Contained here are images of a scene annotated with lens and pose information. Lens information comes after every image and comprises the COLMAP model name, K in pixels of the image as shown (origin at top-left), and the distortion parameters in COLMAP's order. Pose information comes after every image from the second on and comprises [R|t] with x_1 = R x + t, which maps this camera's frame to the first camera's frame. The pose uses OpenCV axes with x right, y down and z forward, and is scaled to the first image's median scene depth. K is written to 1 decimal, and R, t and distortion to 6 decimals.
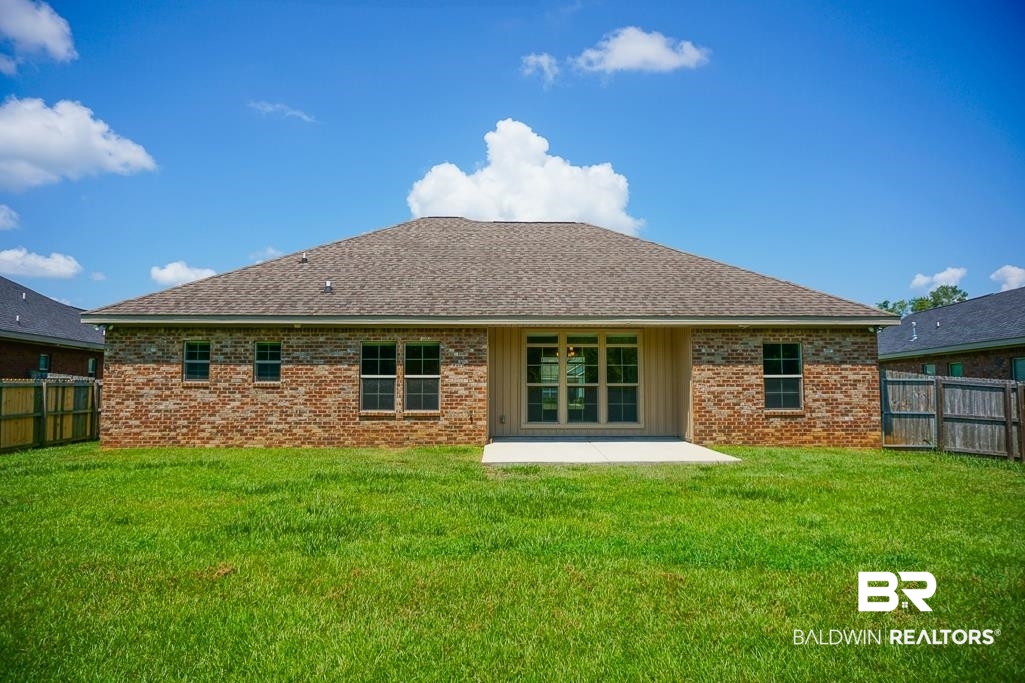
lens RADIAL K [[692.8, 0, 512.5], [0, 692.8, 341.5], [0, 0, 1]] dist [-0.047783, 0.041098]
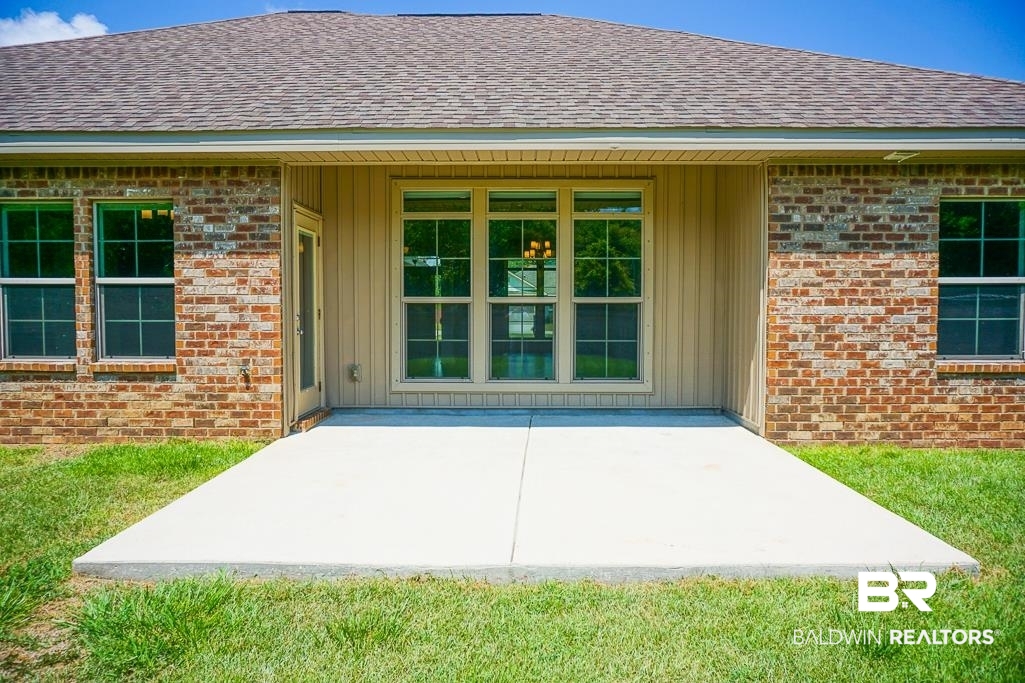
lens RADIAL K [[692.8, 0, 512.5], [0, 692.8, 341.5], [0, 0, 1]] dist [-0.047783, 0.041098]
pose [[0.999514, 0.002027, -0.031102, 0.118848], [0.001651, 0.993039, 0.117775, 0.038122], [0.031124, -0.117769, 0.992553, 0.576424]]
